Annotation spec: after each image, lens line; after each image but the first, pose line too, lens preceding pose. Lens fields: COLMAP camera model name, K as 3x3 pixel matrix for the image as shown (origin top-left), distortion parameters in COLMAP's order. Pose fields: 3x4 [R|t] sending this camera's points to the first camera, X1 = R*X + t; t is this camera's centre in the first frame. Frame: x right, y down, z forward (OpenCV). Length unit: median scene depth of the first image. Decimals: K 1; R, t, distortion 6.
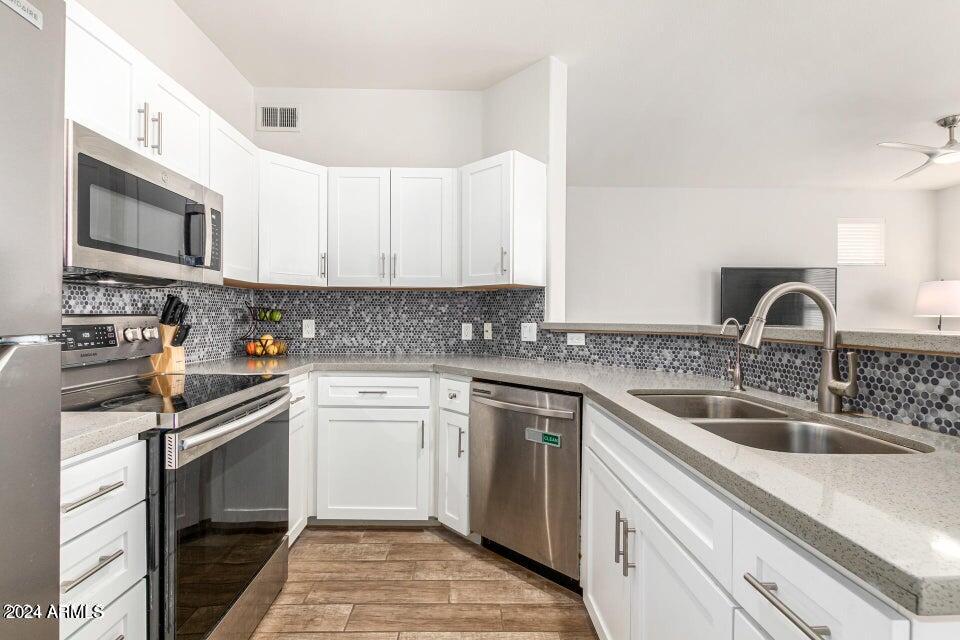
lens RADIAL K [[434.2, 0, 476.9], [0, 434.2, 317.2], [0, 0, 1]] dist [0.001373, -0.000169]
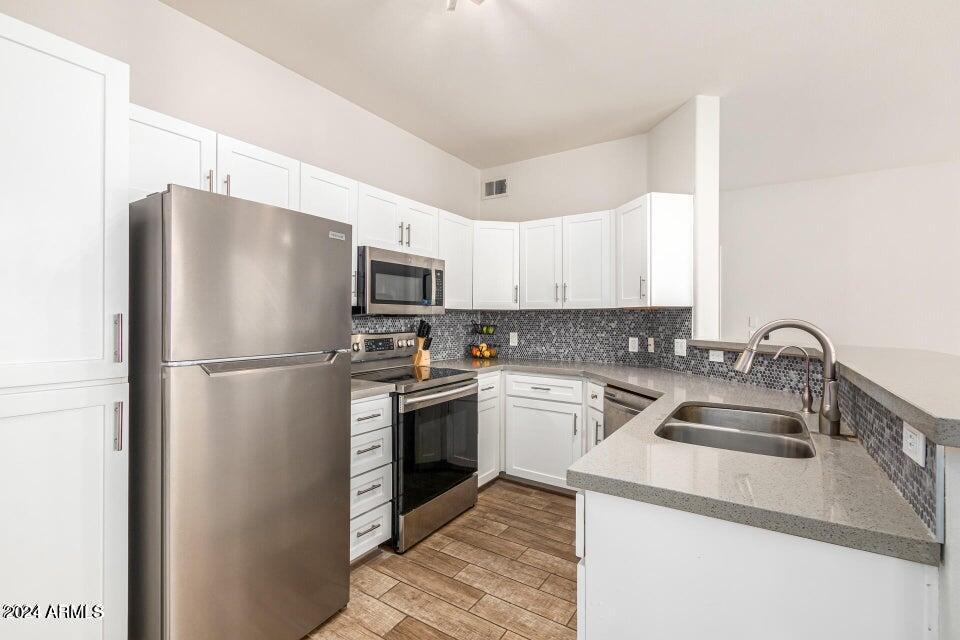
lens RADIAL K [[434.2, 0, 476.9], [0, 434.2, 317.2], [0, 0, 1]] dist [0.001373, -0.000169]
pose [[0.822533, -0.005928, -0.568687, 0.359523], [0.002413, 0.999973, -0.006934, -0.040584], [0.568712, 0.004331, 0.822525, -0.228415]]
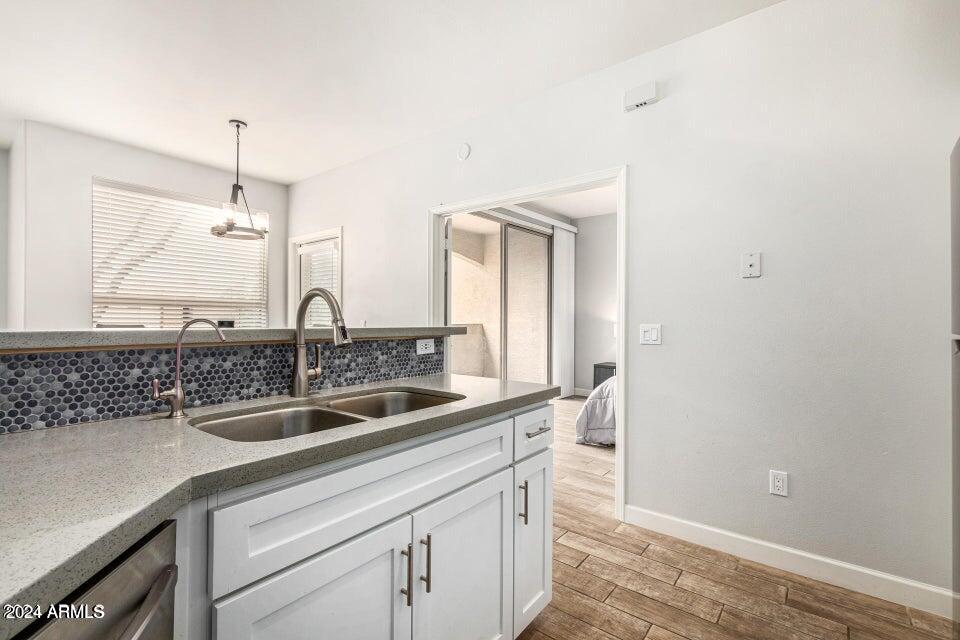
lens RADIAL K [[434.2, 0, 476.9], [0, 434.2, 317.2], [0, 0, 1]] dist [0.001373, -0.000169]
pose [[-0.768657, -0.002609, 0.639656, -0.322310], [-0.005969, 0.999977, -0.003095, -0.001163], [-0.639634, -0.006197, -0.768655, 1.557420]]
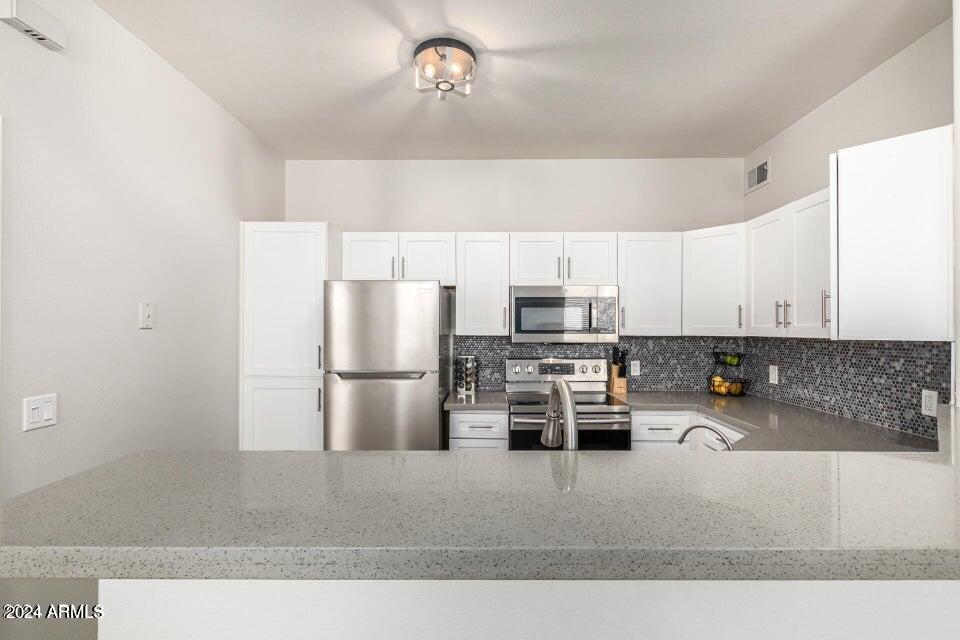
lens RADIAL K [[436.3, 0, 483.0], [0, 436.3, 325.8], [0, 0, 1]] dist [0.001460, -0.000025]
pose [[-0.038166, -0.013479, -0.999180, 0.803641], [-0.003628, 0.999904, -0.013351, -0.087039], [0.999265, 0.003116, -0.038211, 0.446608]]
